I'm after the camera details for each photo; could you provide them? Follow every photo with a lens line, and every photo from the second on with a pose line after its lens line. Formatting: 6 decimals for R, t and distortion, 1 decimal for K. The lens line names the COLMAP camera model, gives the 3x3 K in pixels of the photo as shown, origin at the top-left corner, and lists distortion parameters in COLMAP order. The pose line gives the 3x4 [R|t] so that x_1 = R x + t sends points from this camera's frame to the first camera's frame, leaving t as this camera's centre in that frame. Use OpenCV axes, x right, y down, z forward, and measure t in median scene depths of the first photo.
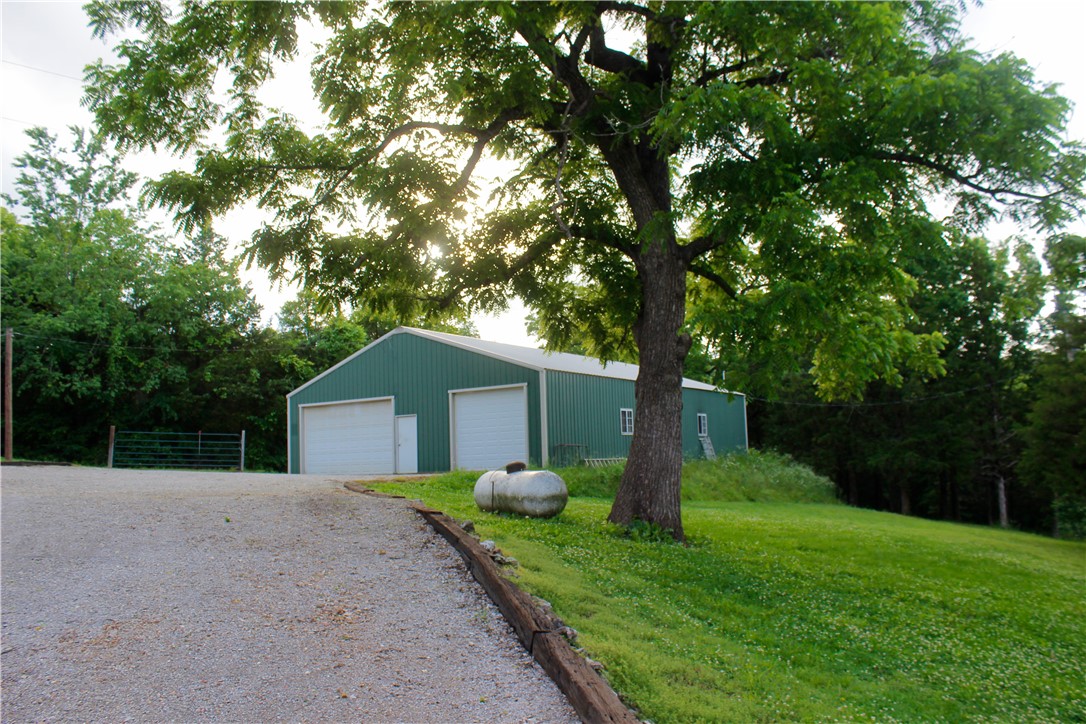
lens RADIAL K [[904.0, 0, 543.0], [0, 904.0, 362.0], [0, 0, 1]] dist [-0.170408, 0.160104]
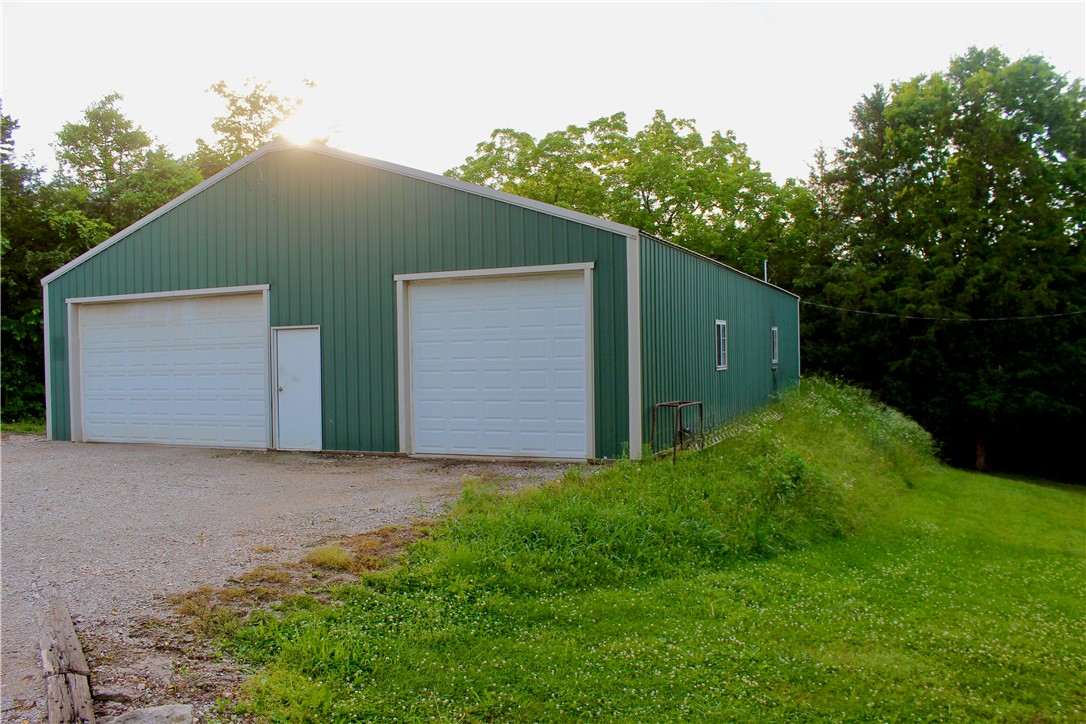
lens RADIAL K [[904.0, 0, 543.0], [0, 904.0, 362.0], [0, 0, 1]] dist [-0.170408, 0.160104]
pose [[0.984352, 0.014351, 0.175626, -0.099522], [-0.034828, 0.992862, 0.114073, 0.018826], [-0.172735, -0.118405, 0.977826, 0.485796]]
